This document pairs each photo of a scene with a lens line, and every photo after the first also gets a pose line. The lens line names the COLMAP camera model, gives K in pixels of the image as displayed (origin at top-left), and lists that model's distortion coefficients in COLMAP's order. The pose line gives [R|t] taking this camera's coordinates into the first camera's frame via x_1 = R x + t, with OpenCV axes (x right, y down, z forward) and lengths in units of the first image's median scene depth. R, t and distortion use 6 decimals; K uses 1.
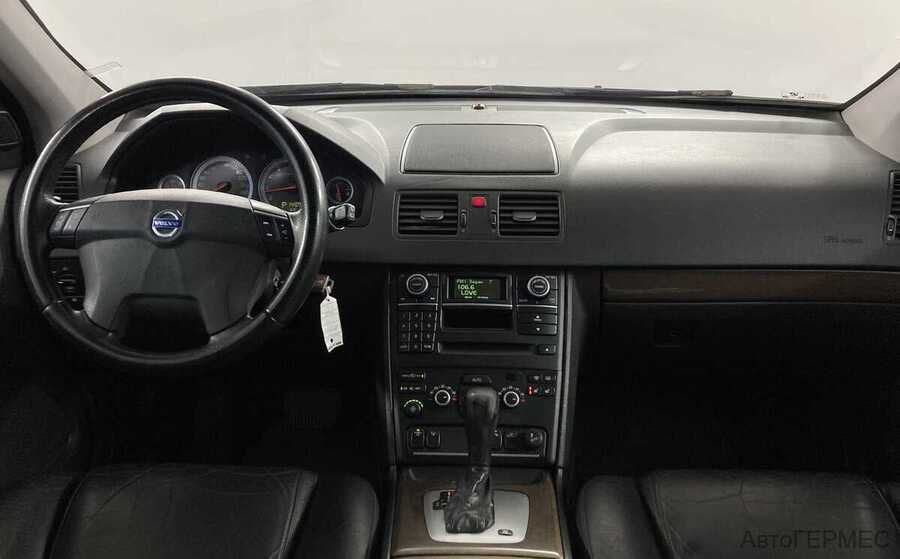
lens RADIAL K [[725.7, 0, 452.6], [0, 725.7, 261.5], [0, 0, 1]] dist [0.080682, 0.001060]
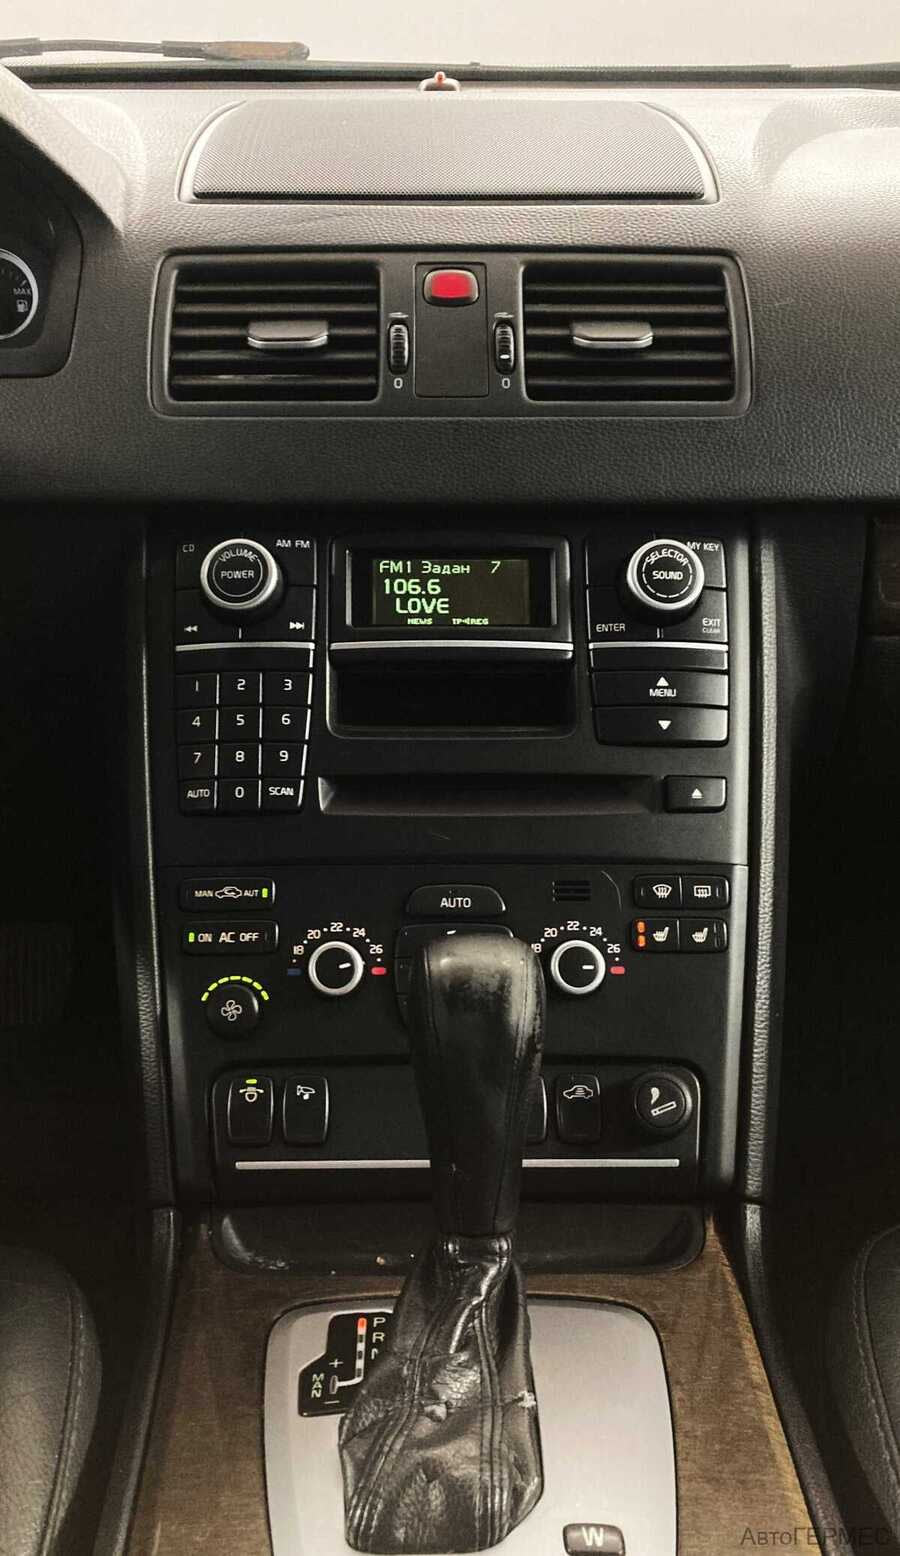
lens RADIAL K [[1254.3, 0, 450.0], [0, 1254.3, 778.0], [0, 0, 1]] dist [-0.000121, -0.000089]
pose [[0.998521, -0.017869, 0.051341, 0.006798], [0.013766, 0.996765, 0.079180, 0.074835], [-0.052590, -0.078356, 0.995537, 0.513880]]
